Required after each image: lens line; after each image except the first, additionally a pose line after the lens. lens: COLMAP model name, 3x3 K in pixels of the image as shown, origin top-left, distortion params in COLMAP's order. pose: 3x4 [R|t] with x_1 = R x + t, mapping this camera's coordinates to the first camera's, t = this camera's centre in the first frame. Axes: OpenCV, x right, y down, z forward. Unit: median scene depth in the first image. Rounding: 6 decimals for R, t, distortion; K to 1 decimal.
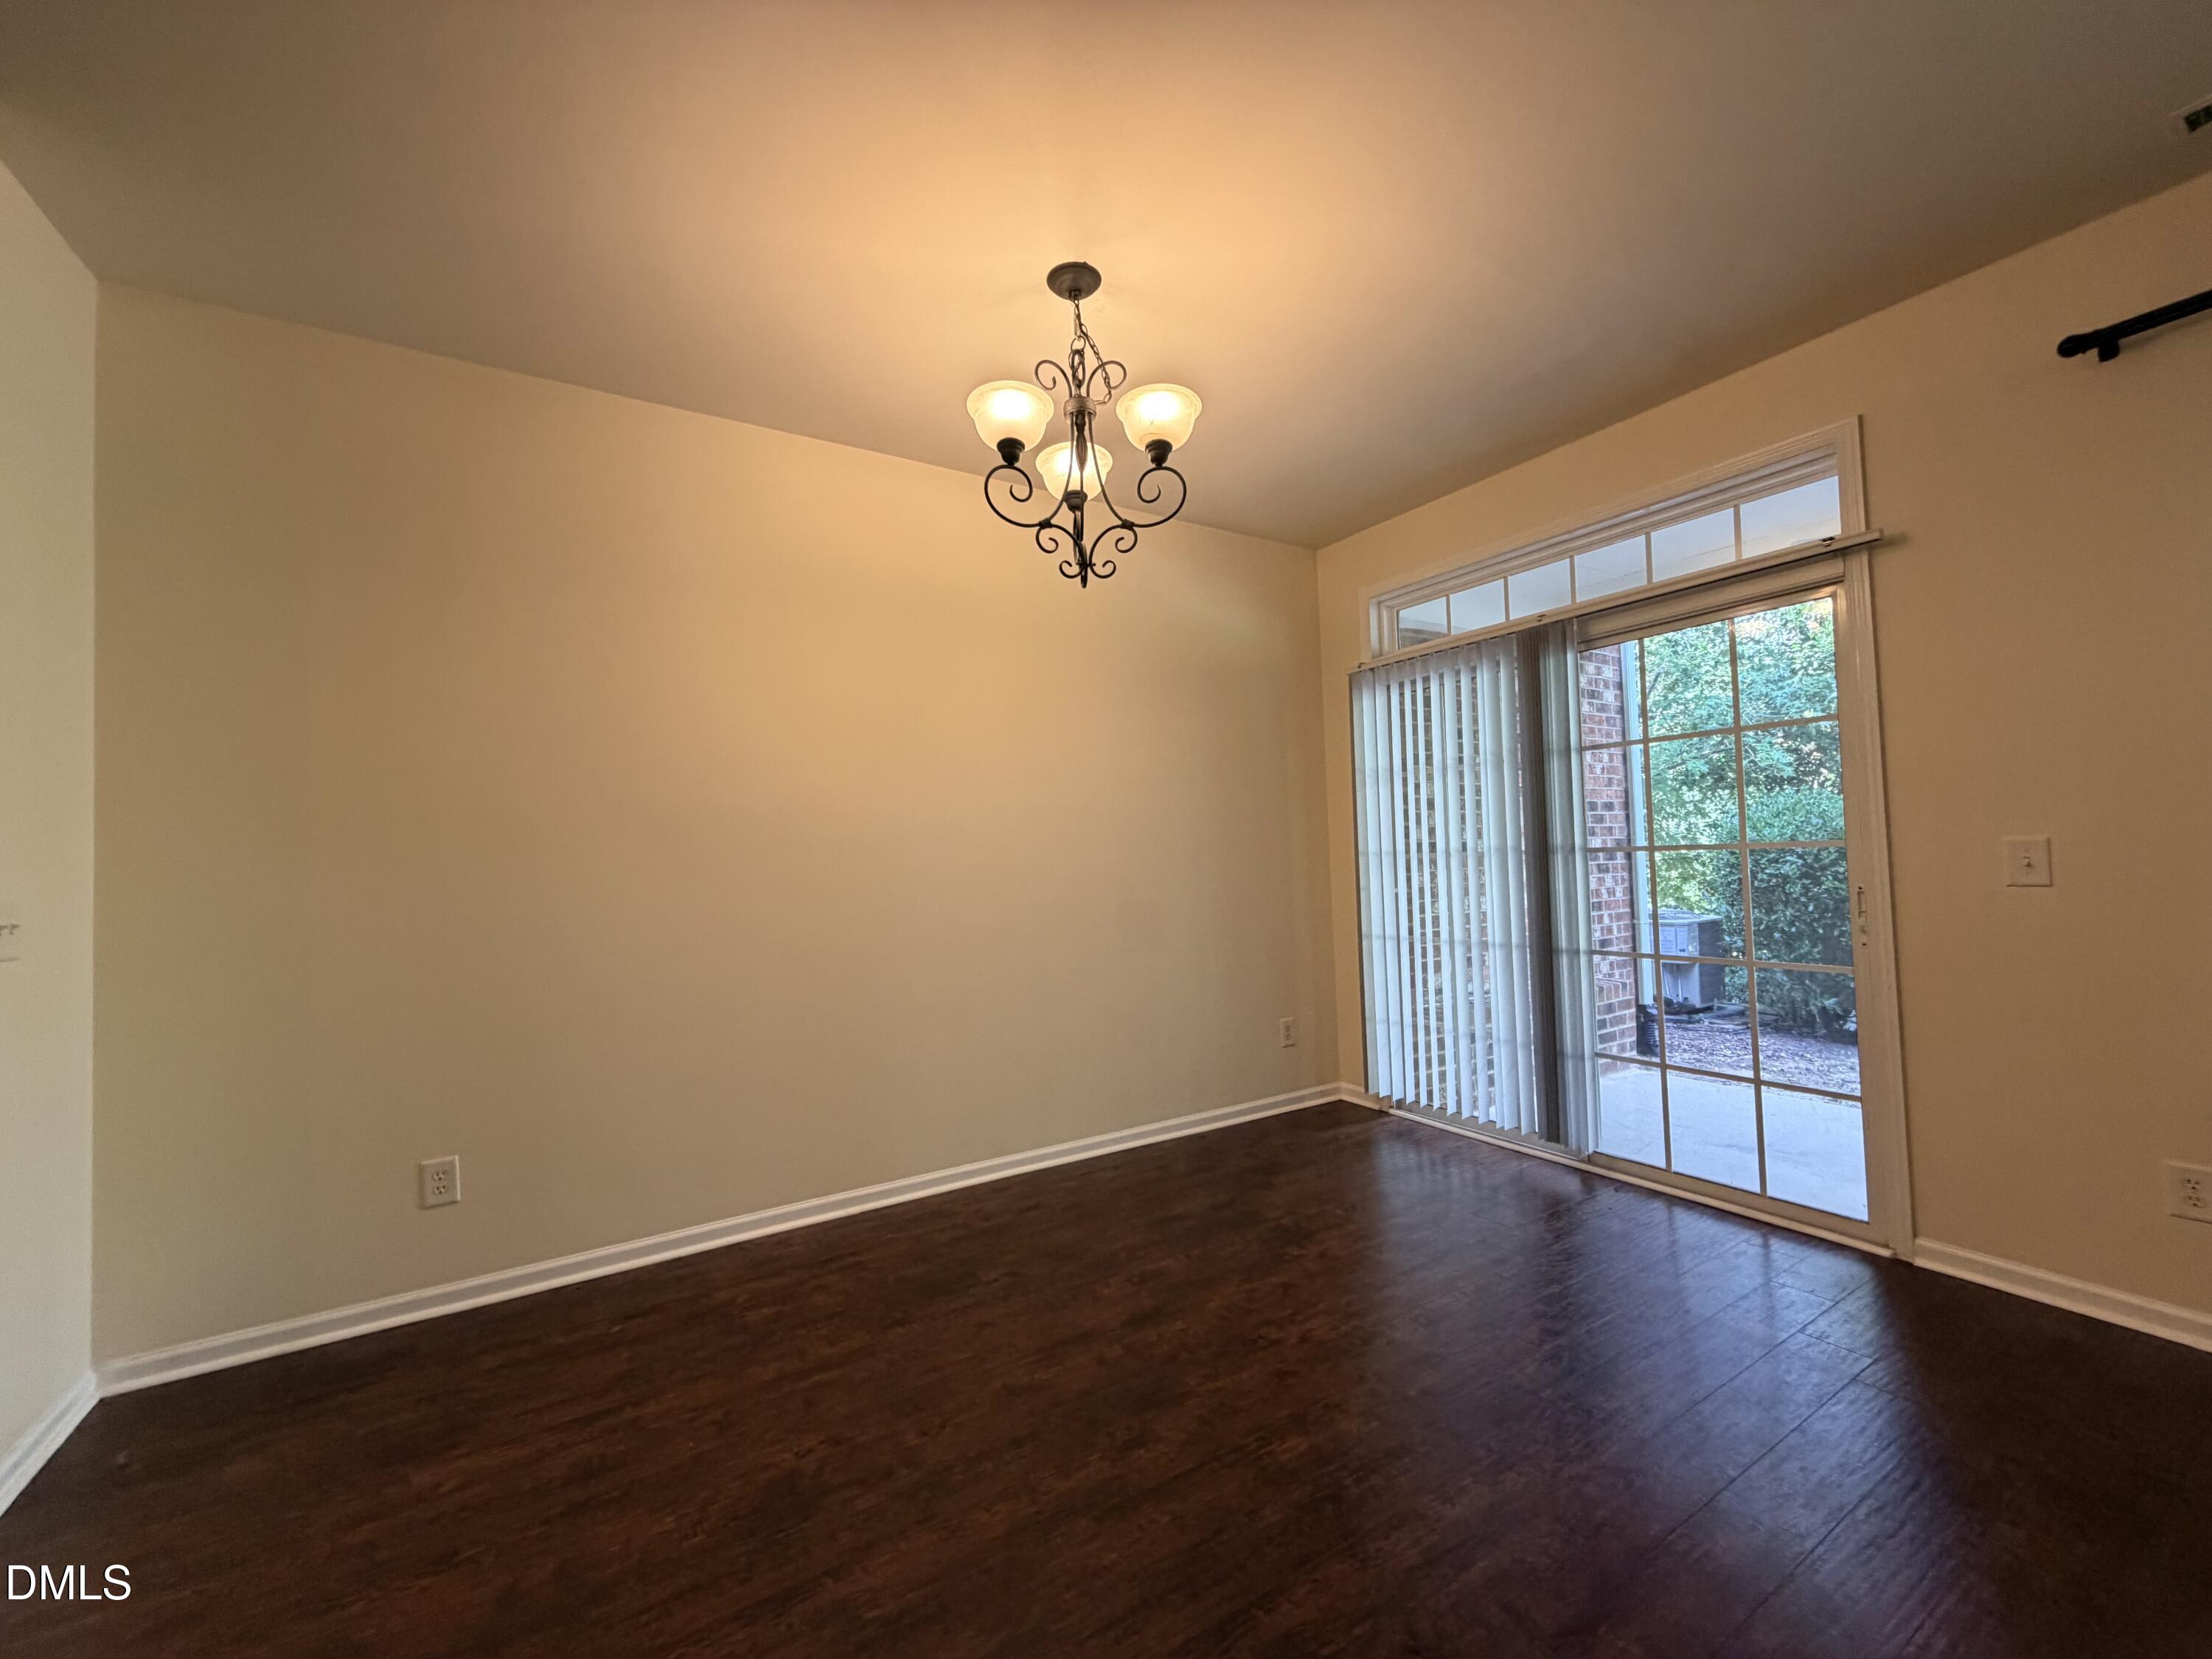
lens RADIAL K [[886.3, 0, 1099.9], [0, 886.3, 831.6], [0, 0, 1]] dist [0.002342, 0.000017]
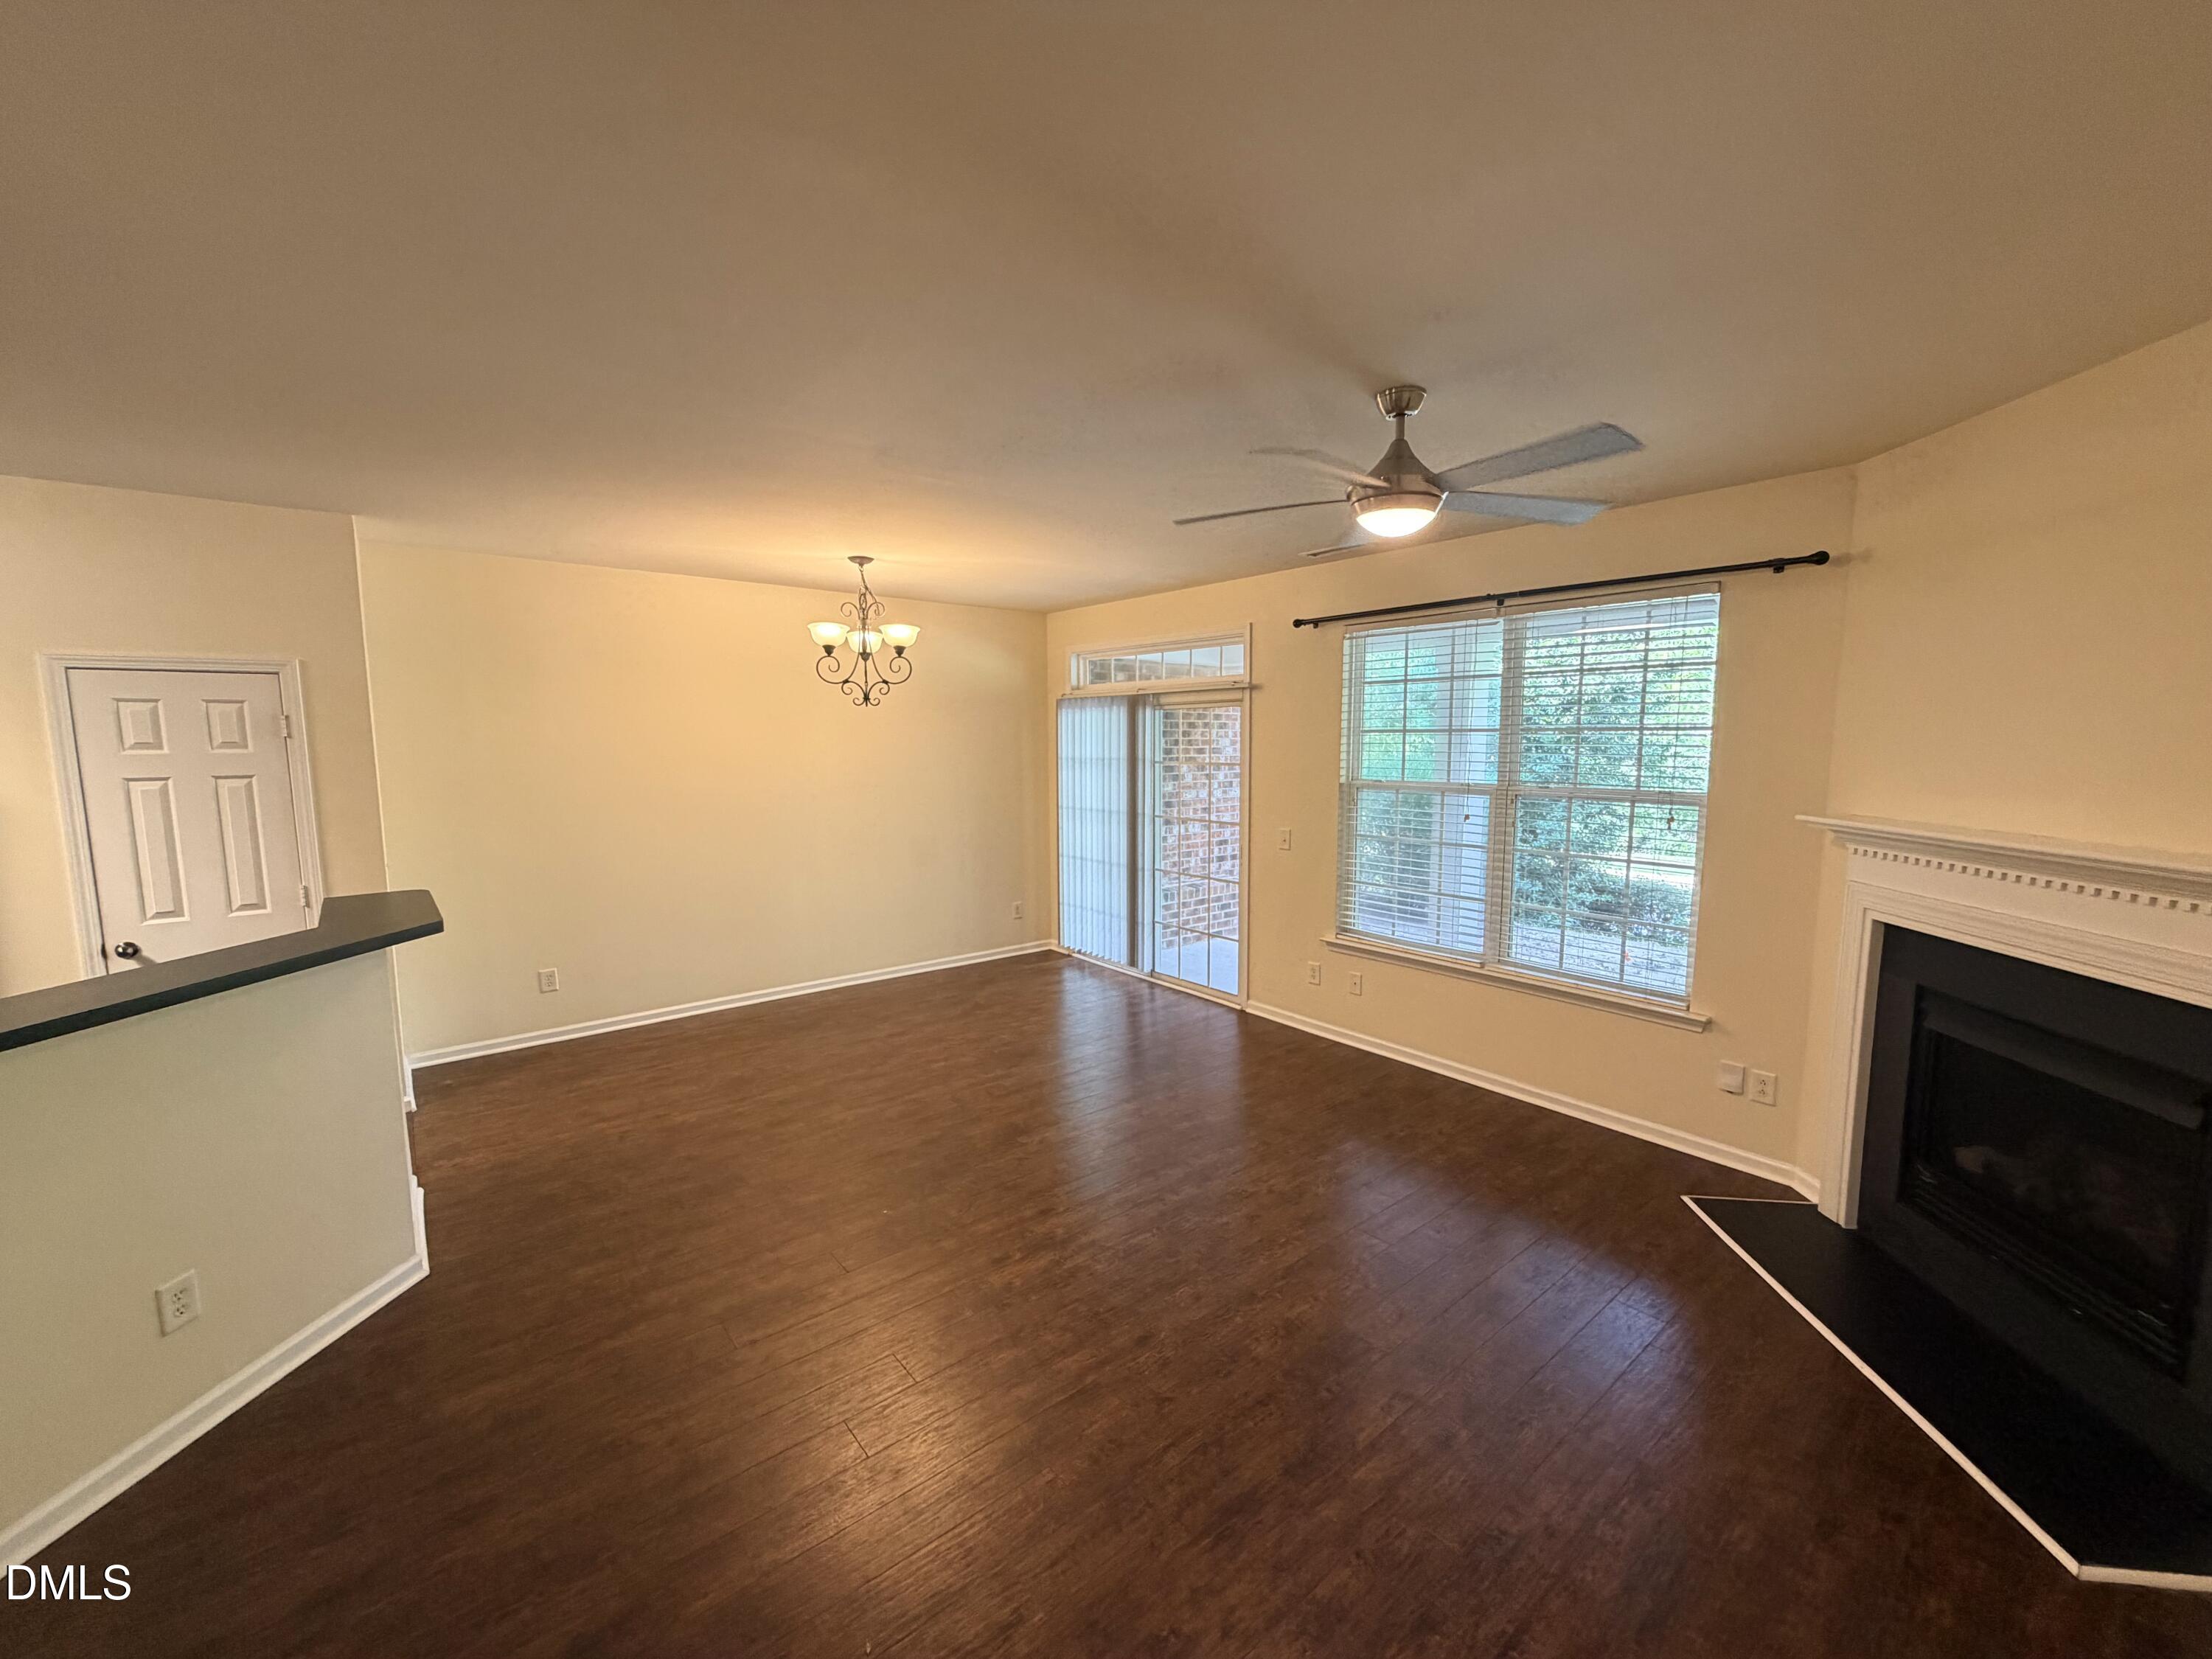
lens RADIAL K [[879.4, 0, 1098.4], [0, 879.4, 834.6], [0, 0, 1]] dist [-0.001919, -0.000122]
pose [[0.991737, 0.014184, 0.127504, 0.179382], [-0.031232, 0.990661, 0.132723, -0.177449], [-0.124431, -0.135609, 0.982918, -0.793242]]
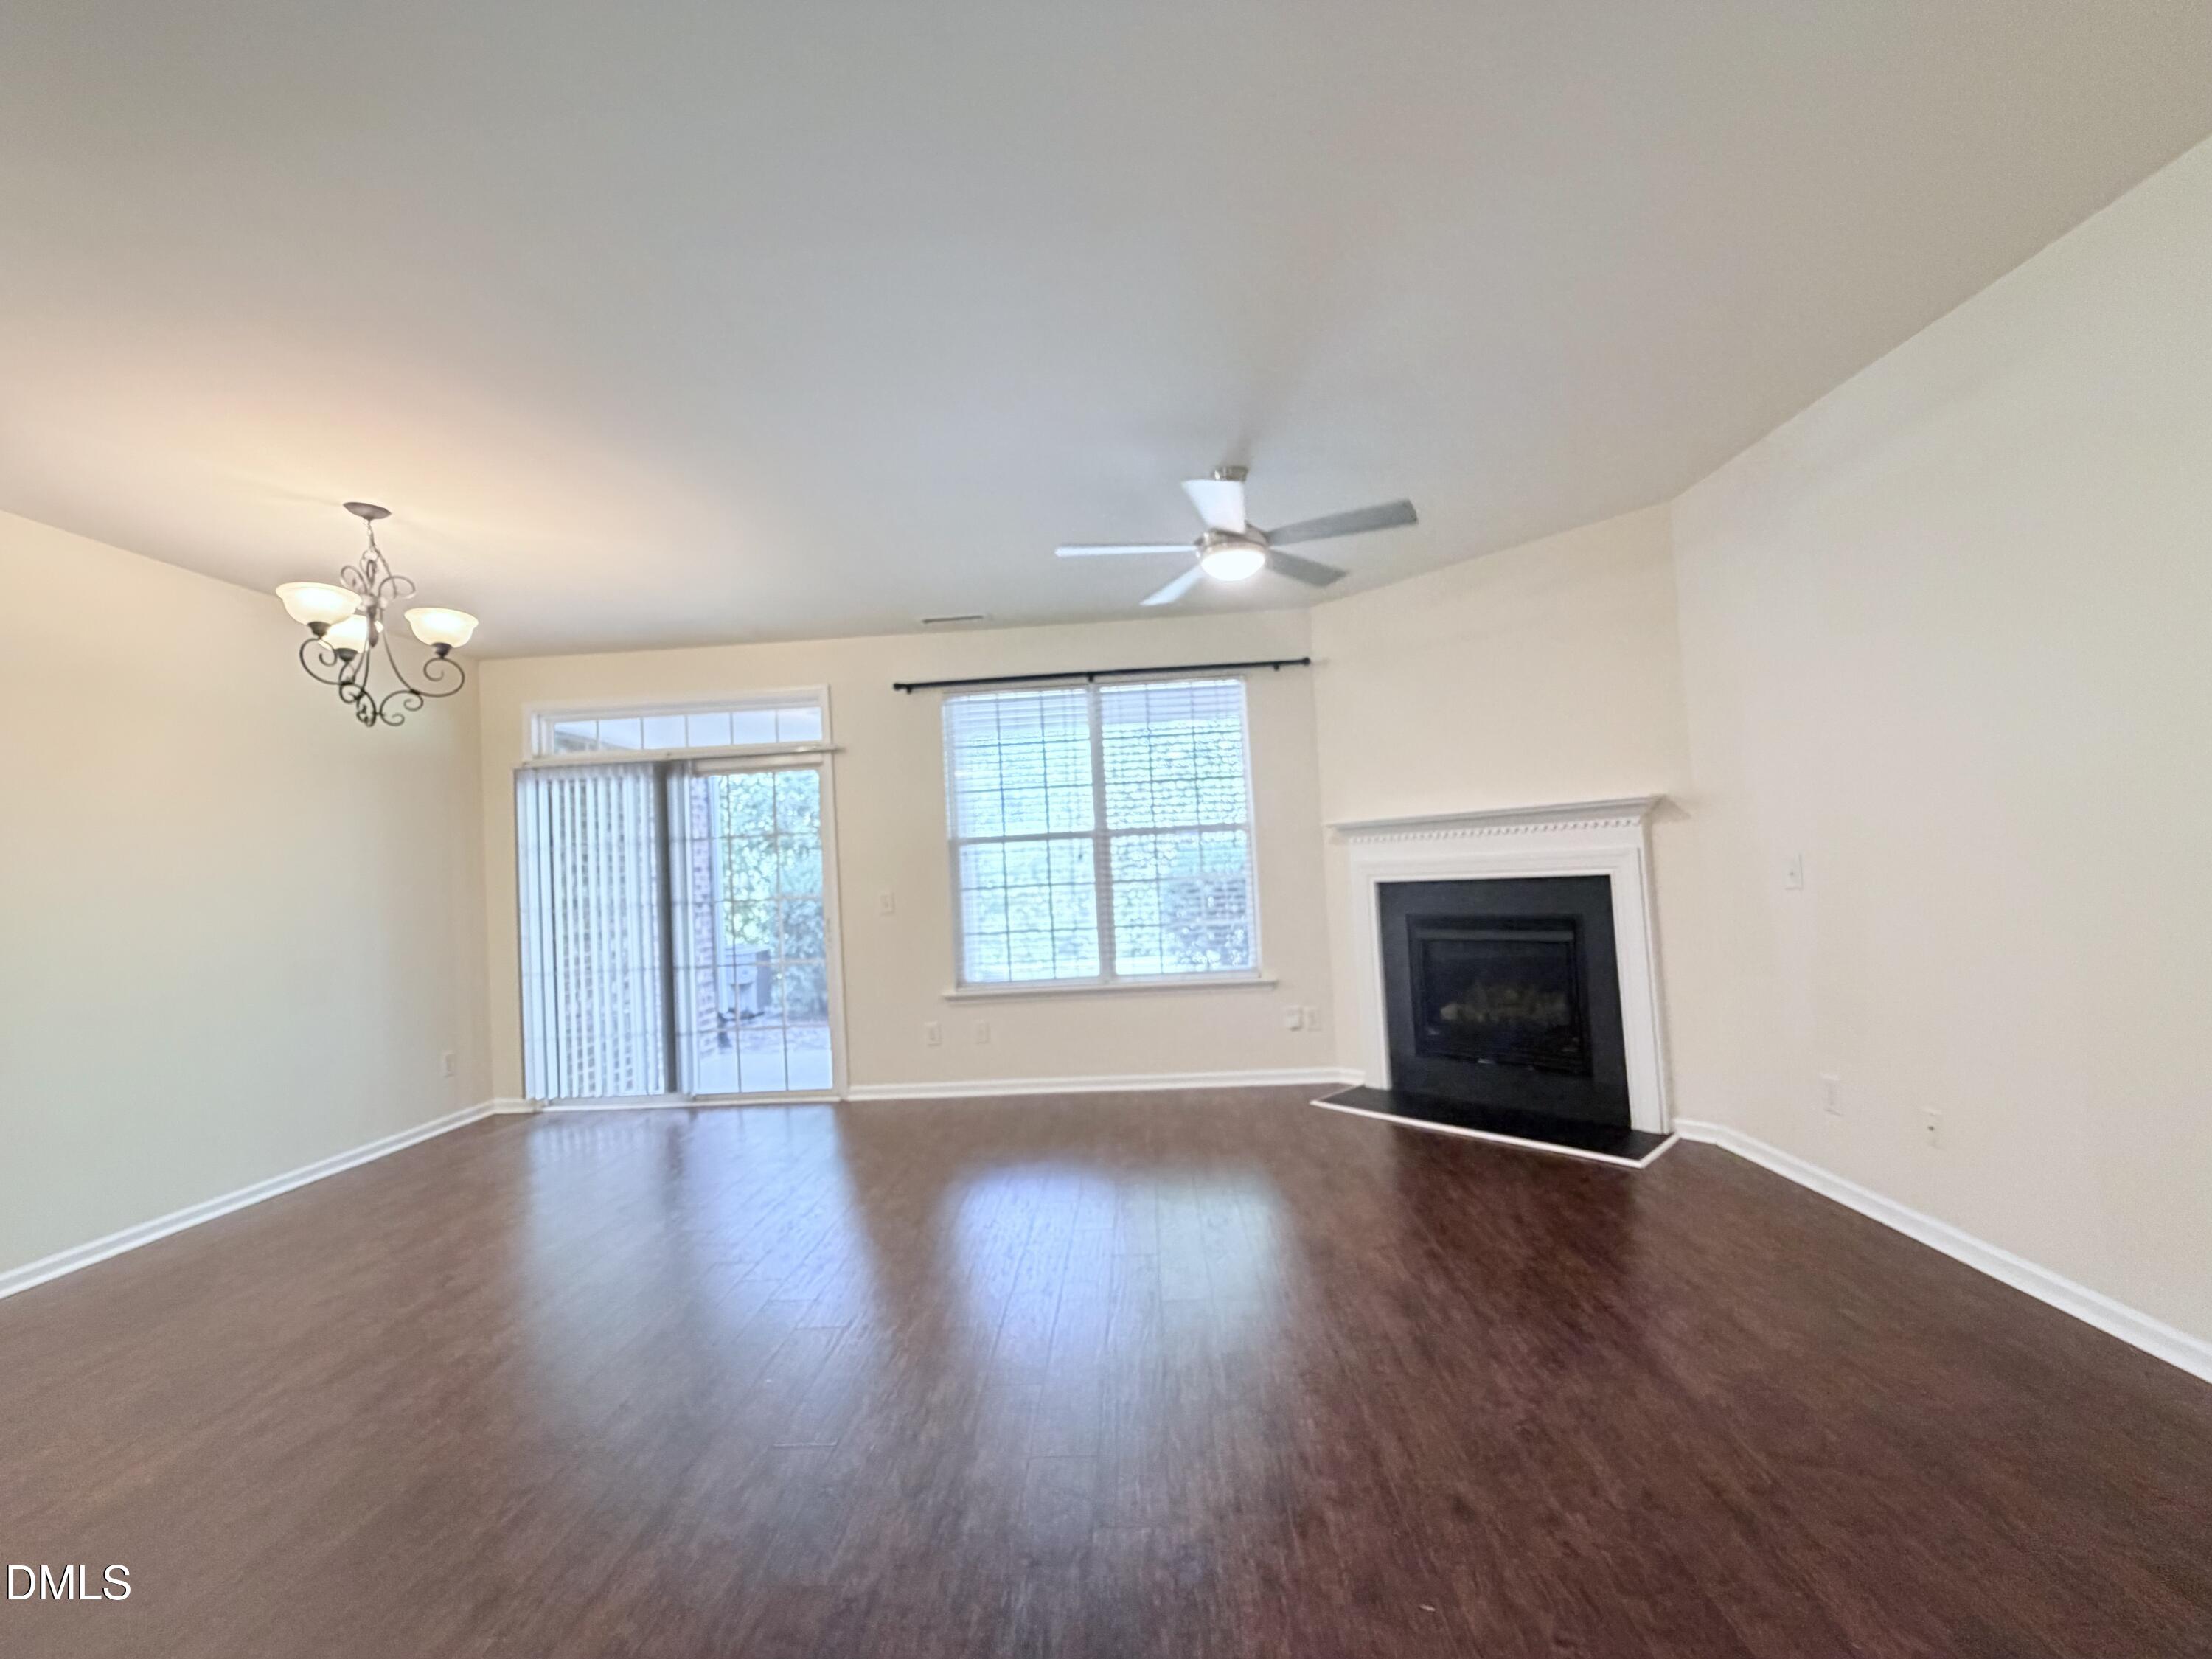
lens RADIAL K [[886.3, 0, 1099.9], [0, 886.3, 831.6], [0, 0, 1]] dist [0.002342, 0.000017]
pose [[0.570489, 0.034921, 0.820562, -0.333681], [0.012361, 0.998617, -0.051093, -0.015961], [-0.821212, 0.039291, 0.569269, -0.489127]]
